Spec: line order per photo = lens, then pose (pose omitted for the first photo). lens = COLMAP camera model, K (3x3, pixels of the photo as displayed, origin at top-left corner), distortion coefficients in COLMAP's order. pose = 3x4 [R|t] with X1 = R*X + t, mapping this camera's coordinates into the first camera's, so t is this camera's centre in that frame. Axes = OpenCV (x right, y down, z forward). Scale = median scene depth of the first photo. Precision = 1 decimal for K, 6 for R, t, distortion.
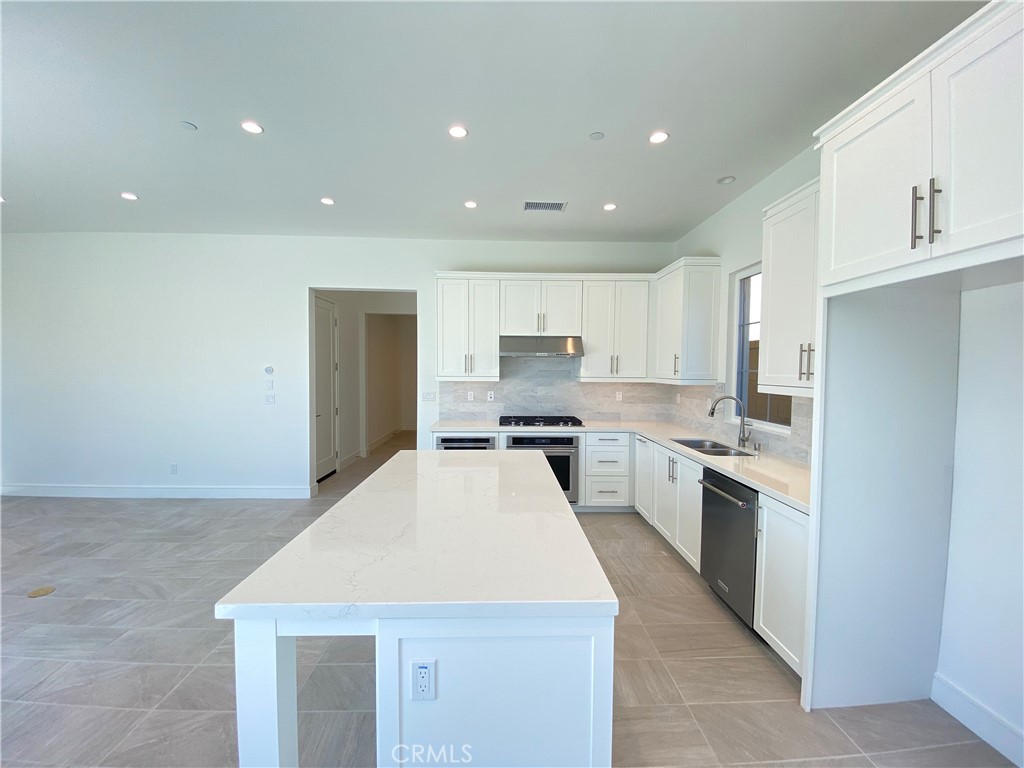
lens RADIAL K [[415.7, 0, 513.9], [0, 415.7, 382.7], [0, 0, 1]] dist [0.023696, -0.022151]
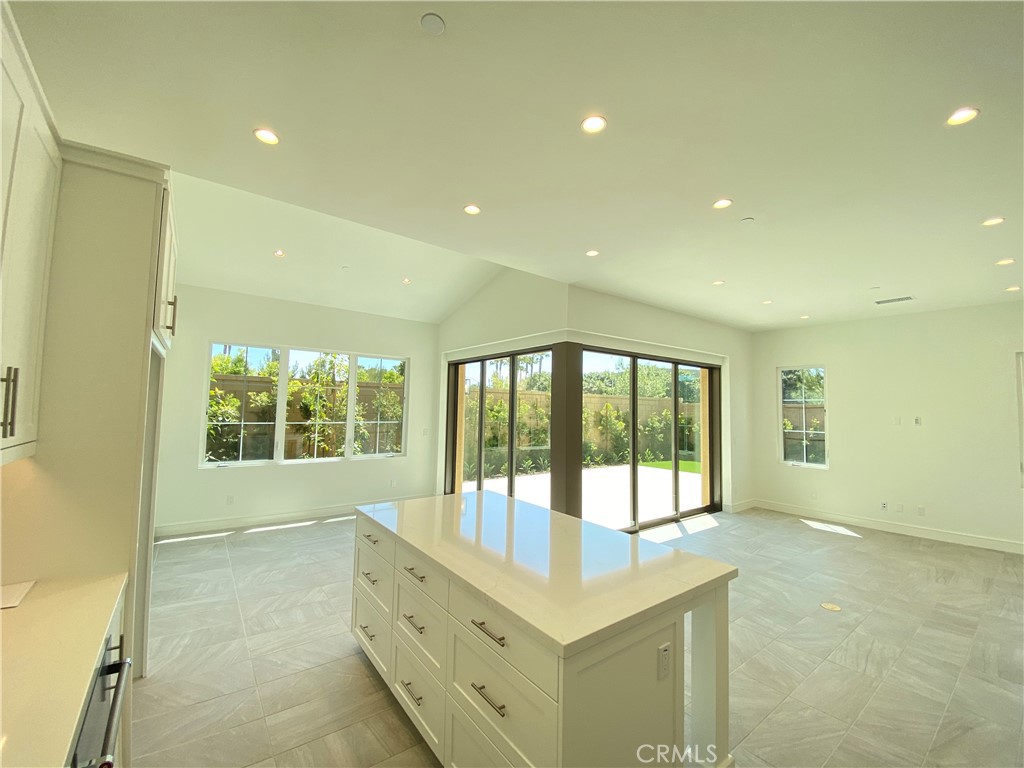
lens RADIAL K [[415.7, 0, 513.9], [0, 415.7, 382.7], [0, 0, 1]] dist [0.023696, -0.022151]
pose [[-0.814888, -0.061803, -0.576313, 0.288647], [-0.049160, 0.998086, -0.037523, -0.051775], [0.577529, -0.002245, -0.816367, 1.078331]]
